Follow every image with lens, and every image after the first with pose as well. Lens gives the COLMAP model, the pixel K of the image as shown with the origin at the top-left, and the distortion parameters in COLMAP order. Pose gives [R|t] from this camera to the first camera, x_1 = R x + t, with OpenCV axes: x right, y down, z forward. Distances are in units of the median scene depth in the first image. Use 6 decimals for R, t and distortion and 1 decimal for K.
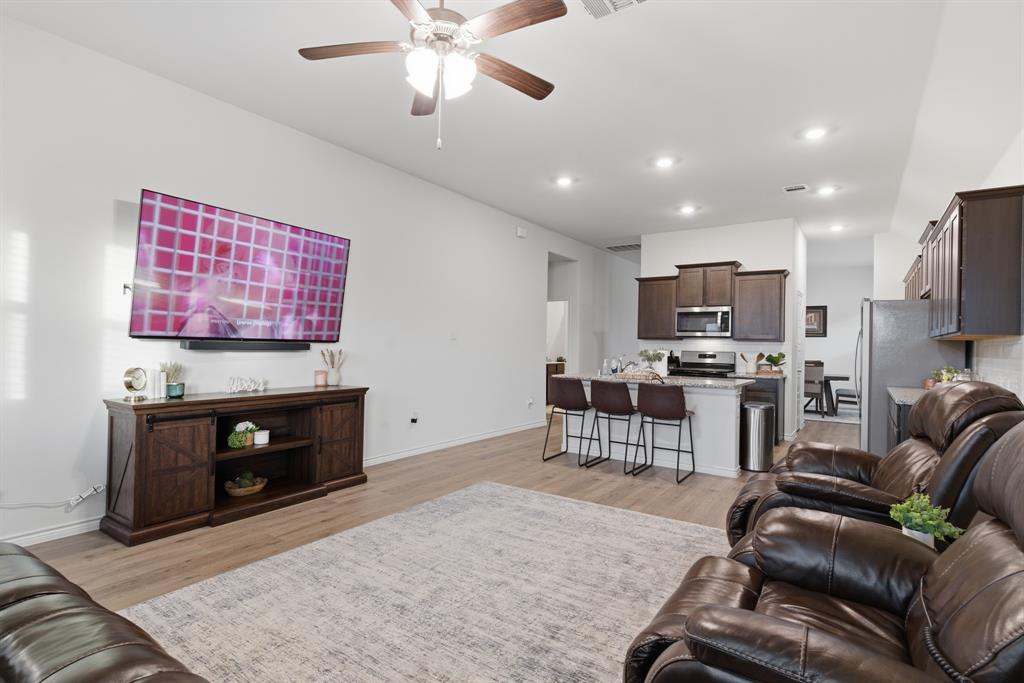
lens RADIAL K [[506.9, 0, 512.0], [0, 506.9, 341.5], [0, 0, 1]] dist [-0.001398, -0.000216]
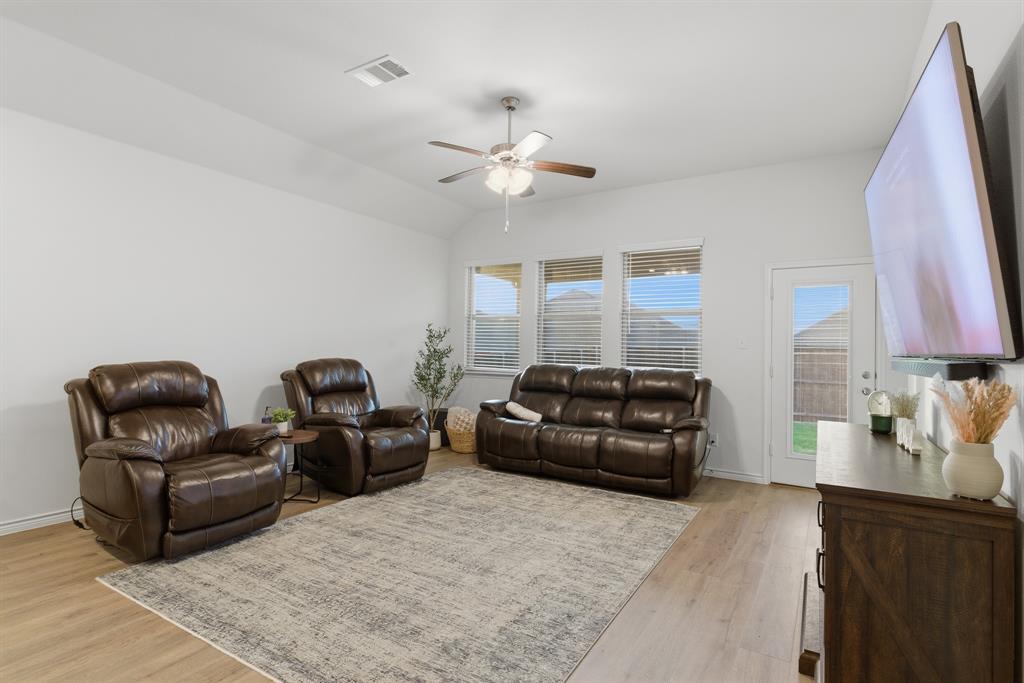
lens RADIAL K [[506.9, 0, 512.0], [0, 506.9, 341.5], [0, 0, 1]] dist [-0.001398, -0.000216]
pose [[-0.998209, -0.035500, -0.048142, -0.072644], [-0.034016, 0.998931, -0.031294, 0.018911], [0.049201, -0.029600, -0.998350, 1.925082]]
